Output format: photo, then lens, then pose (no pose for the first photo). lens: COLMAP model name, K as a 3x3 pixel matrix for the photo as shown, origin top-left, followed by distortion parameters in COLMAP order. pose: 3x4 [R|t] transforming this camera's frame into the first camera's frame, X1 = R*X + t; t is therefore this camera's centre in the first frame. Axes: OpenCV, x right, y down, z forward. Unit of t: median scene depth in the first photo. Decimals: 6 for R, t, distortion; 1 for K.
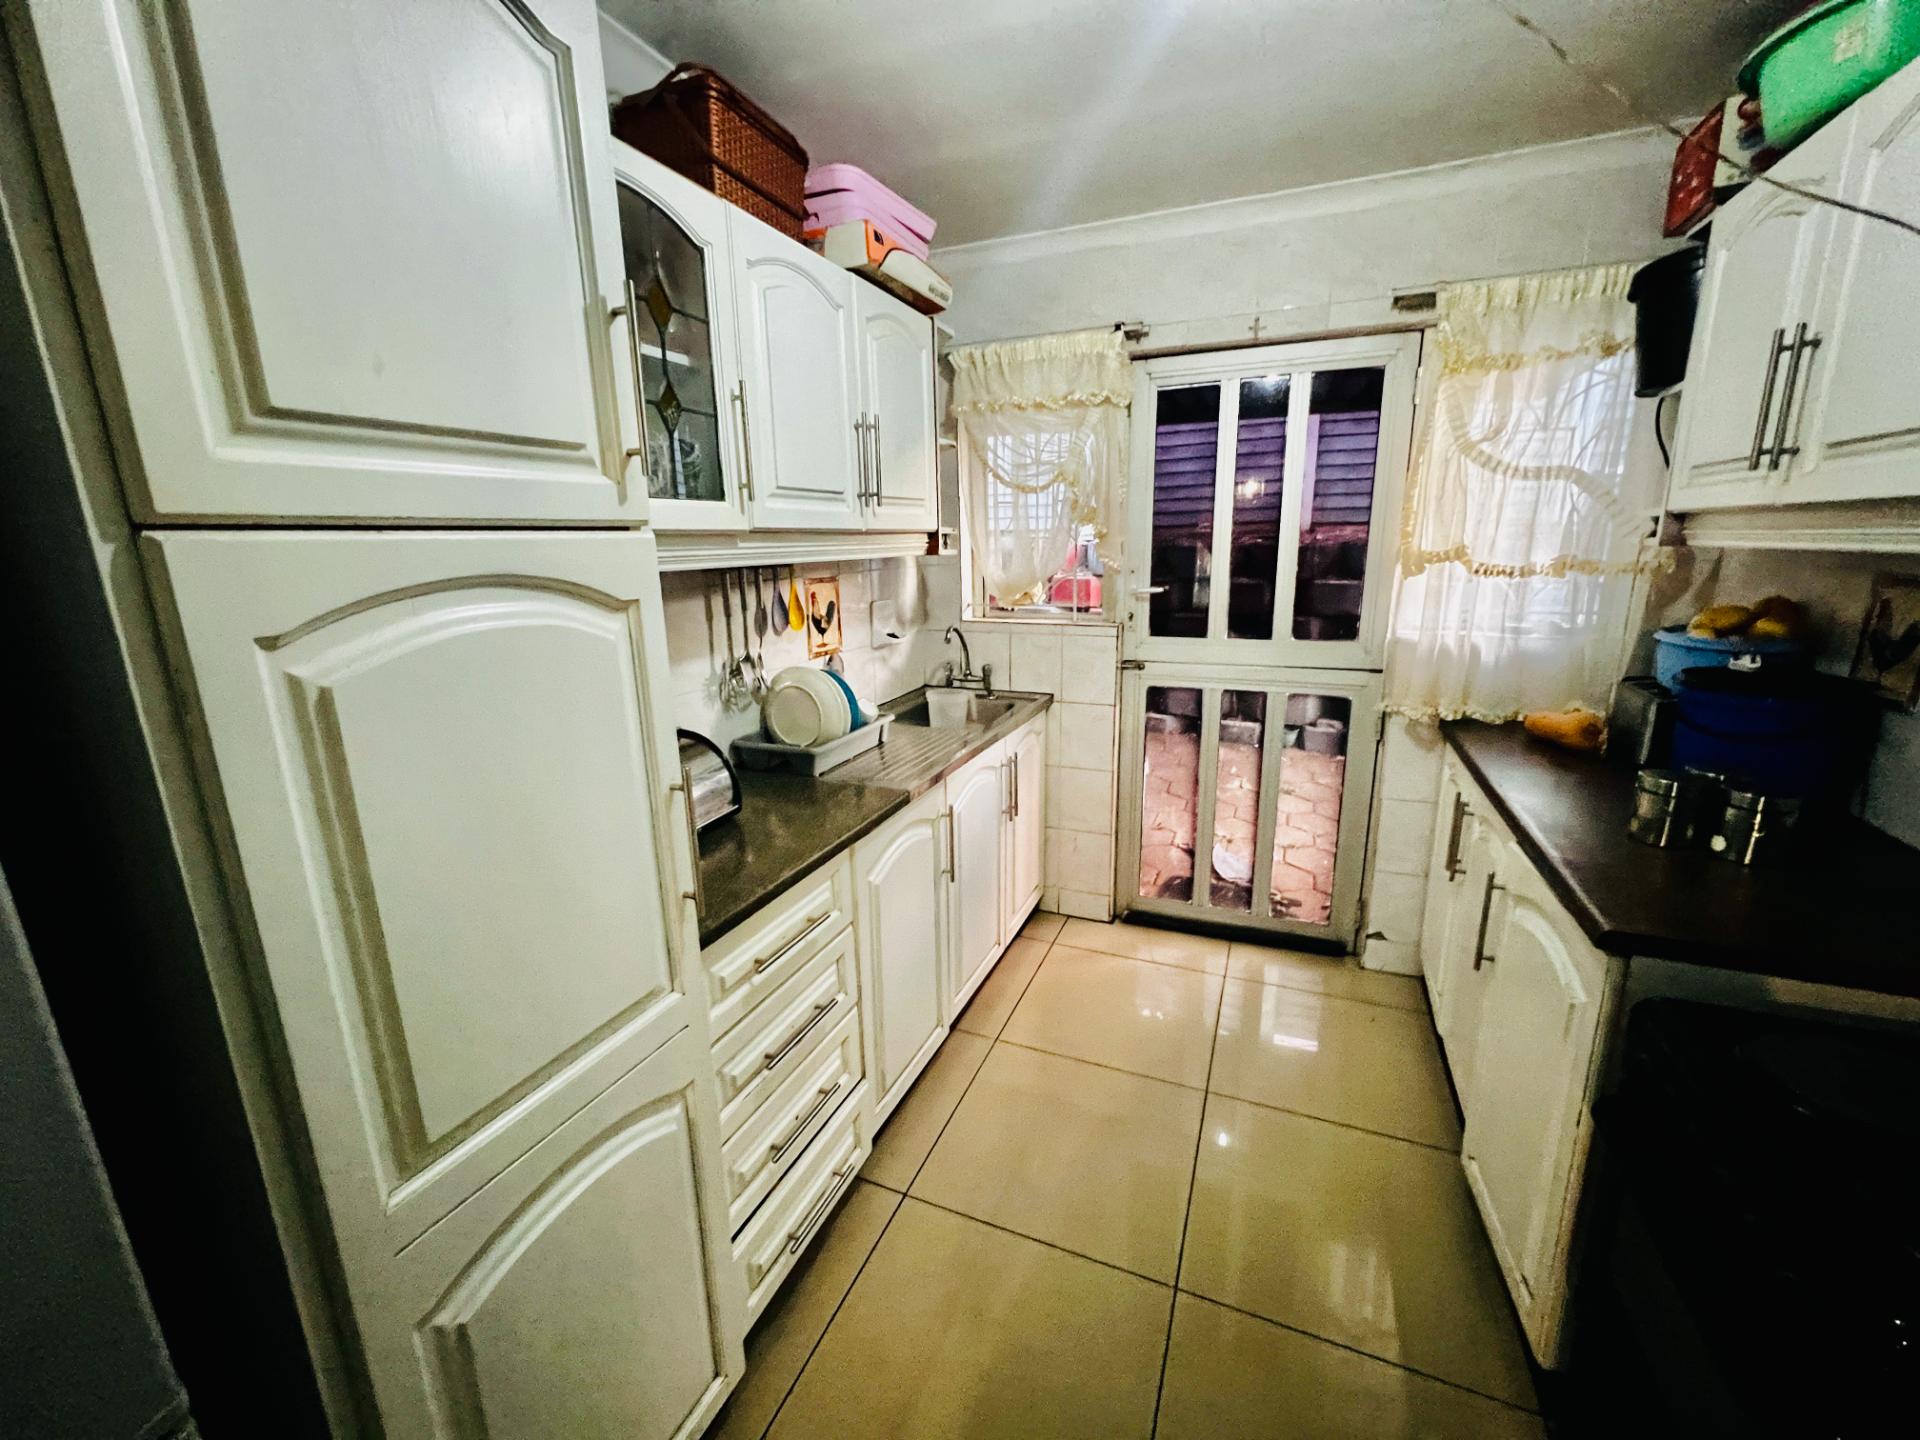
lens RADIAL K [[766.2, 0, 960.0], [0, 766.2, 720.0], [0, 0, 1]] dist [-0.003981, 0.001092]
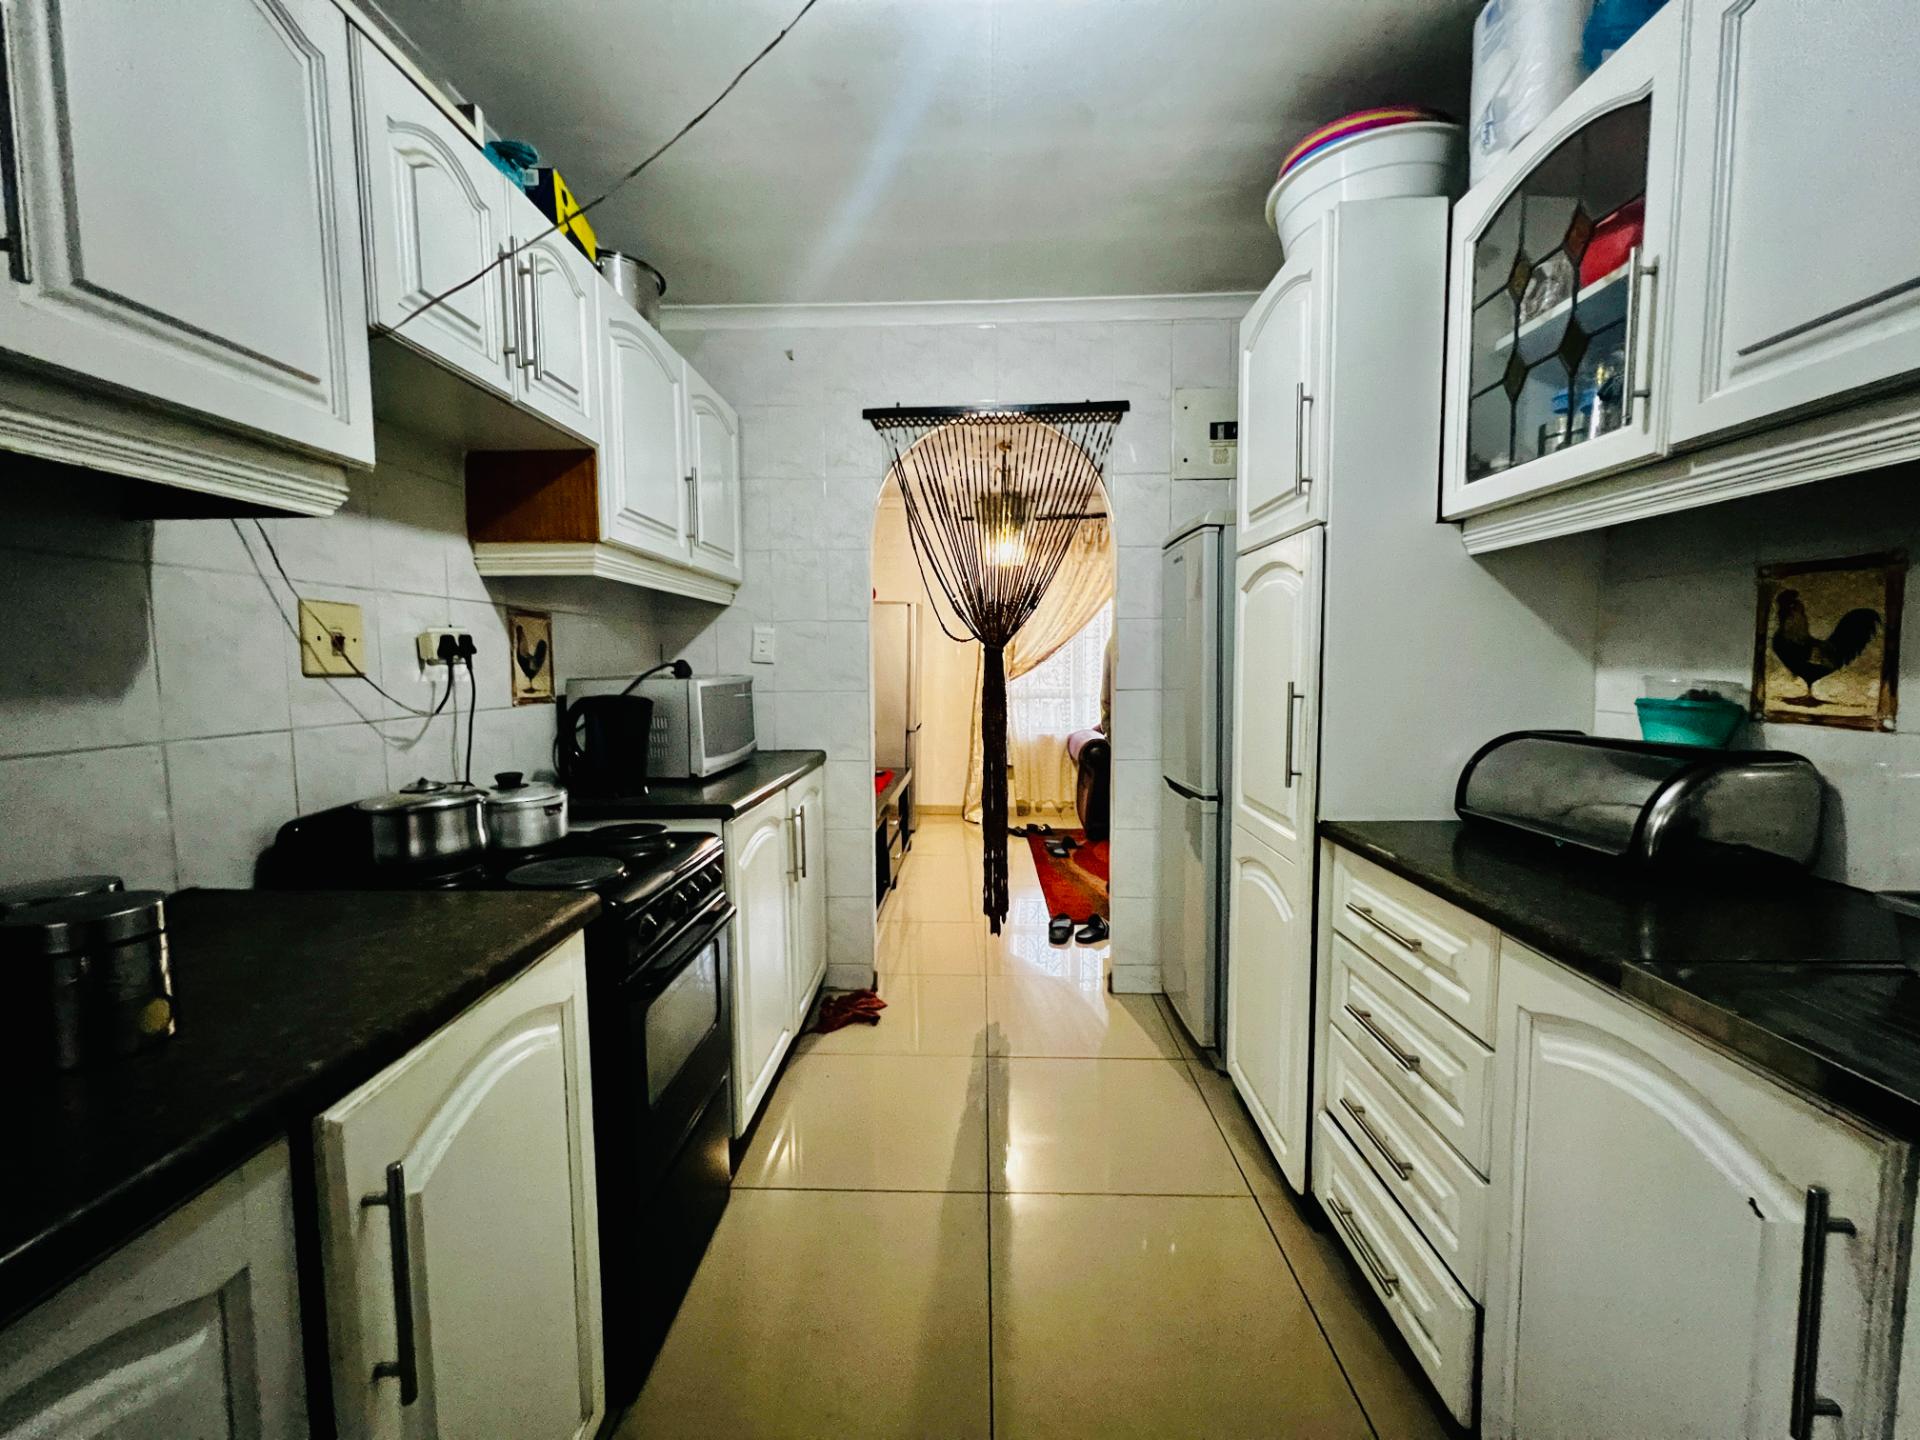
lens RADIAL K [[774.3, 0, 954.2], [0, 774.3, 715.9], [0, 0, 1]] dist [-0.001936, 0.000617]
pose [[-0.932166, 0.054024, -0.357978, 0.401274], [-0.056712, 0.954806, 0.291769, -0.138651], [0.357563, 0.292279, -0.886974, 1.053239]]
